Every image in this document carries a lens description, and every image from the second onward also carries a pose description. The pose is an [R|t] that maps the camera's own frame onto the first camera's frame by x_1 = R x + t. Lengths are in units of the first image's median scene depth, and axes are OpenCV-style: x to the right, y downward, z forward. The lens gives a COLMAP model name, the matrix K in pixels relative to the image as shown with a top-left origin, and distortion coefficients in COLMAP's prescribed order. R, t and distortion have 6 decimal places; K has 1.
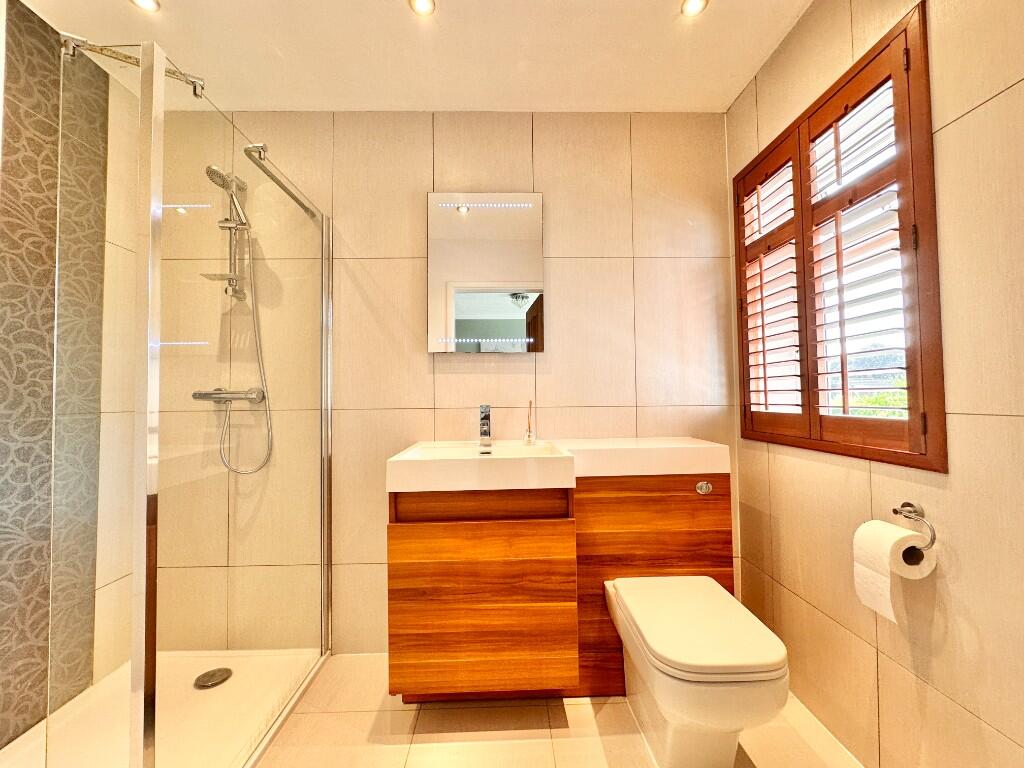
lens RADIAL K [[409.5, 0, 512.0], [0, 409.5, 384.0], [0, 0, 1]] dist [0.000172, 0.000054]
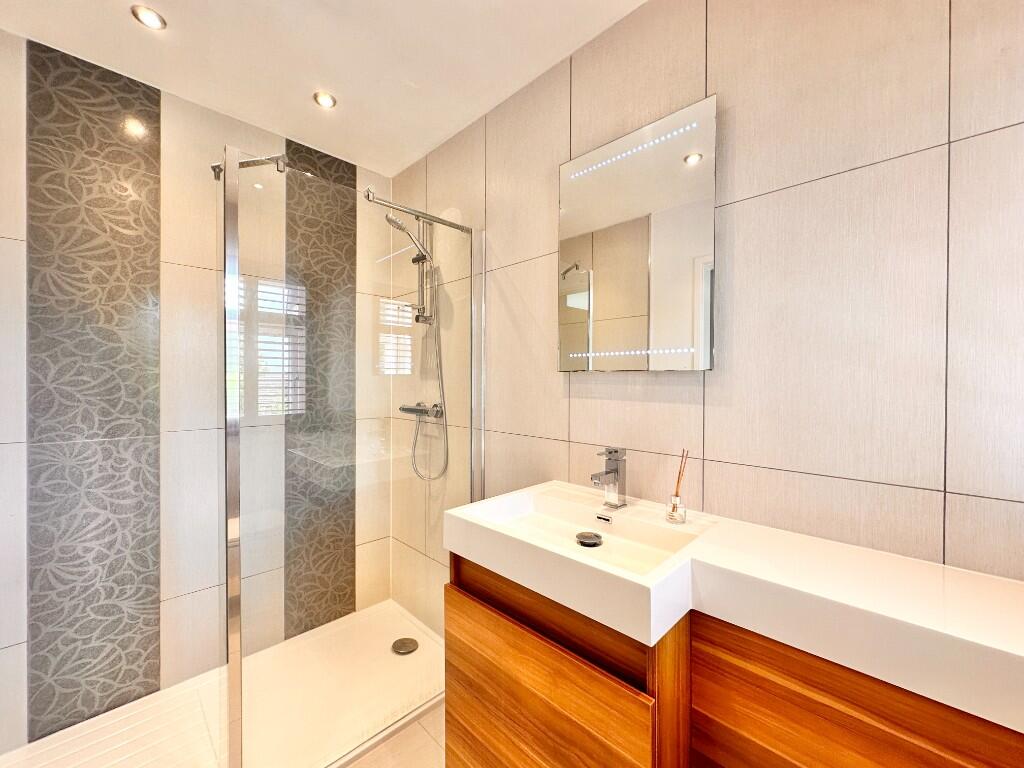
lens RADIAL K [[409.5, 0, 512.0], [0, 409.5, 384.0], [0, 0, 1]] dist [0.000172, 0.000054]
pose [[0.693140, 0.019356, -0.720543, 0.354628], [0.011505, 0.999215, 0.037910, -0.097075], [0.720711, -0.034567, 0.692373, 0.443716]]
